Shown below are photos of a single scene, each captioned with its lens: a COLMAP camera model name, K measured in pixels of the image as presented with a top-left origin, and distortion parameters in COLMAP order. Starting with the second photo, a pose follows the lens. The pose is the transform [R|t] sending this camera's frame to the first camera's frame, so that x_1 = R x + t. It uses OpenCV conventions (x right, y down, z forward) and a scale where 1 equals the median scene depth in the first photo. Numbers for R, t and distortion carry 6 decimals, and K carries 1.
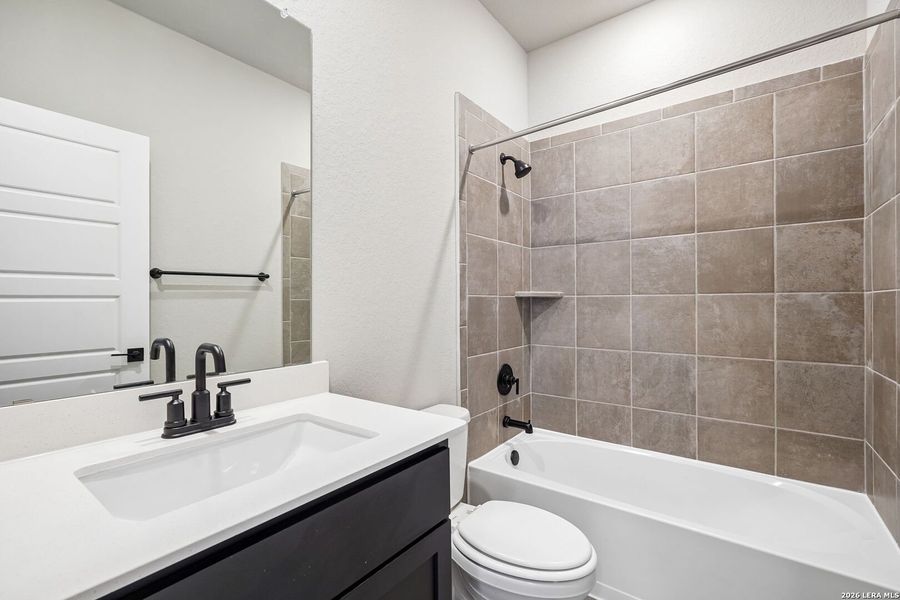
lens RADIAL K [[399.4, 0, 447.1], [0, 399.4, 296.3], [0, 0, 1]] dist [-0.007294, 0.000618]
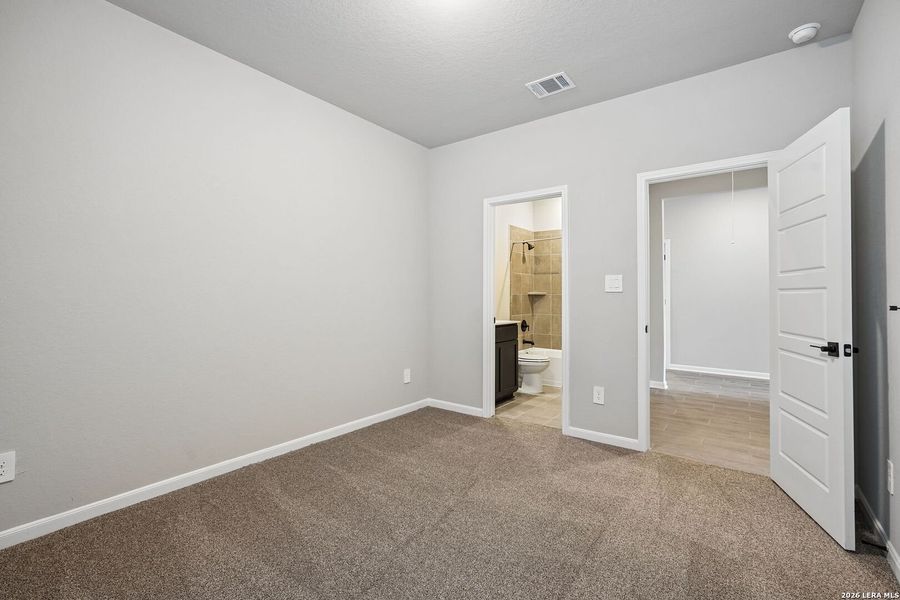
lens RADIAL K [[399.4, 0, 447.1], [0, 399.4, 296.3], [0, 0, 1]] dist [-0.007294, 0.000618]
pose [[0.999986, 0.004834, 0.002039, -0.368824], [-0.004838, 0.999987, 0.001851, 0.011196], [-0.002030, -0.001861, 0.999996, -1.638602]]
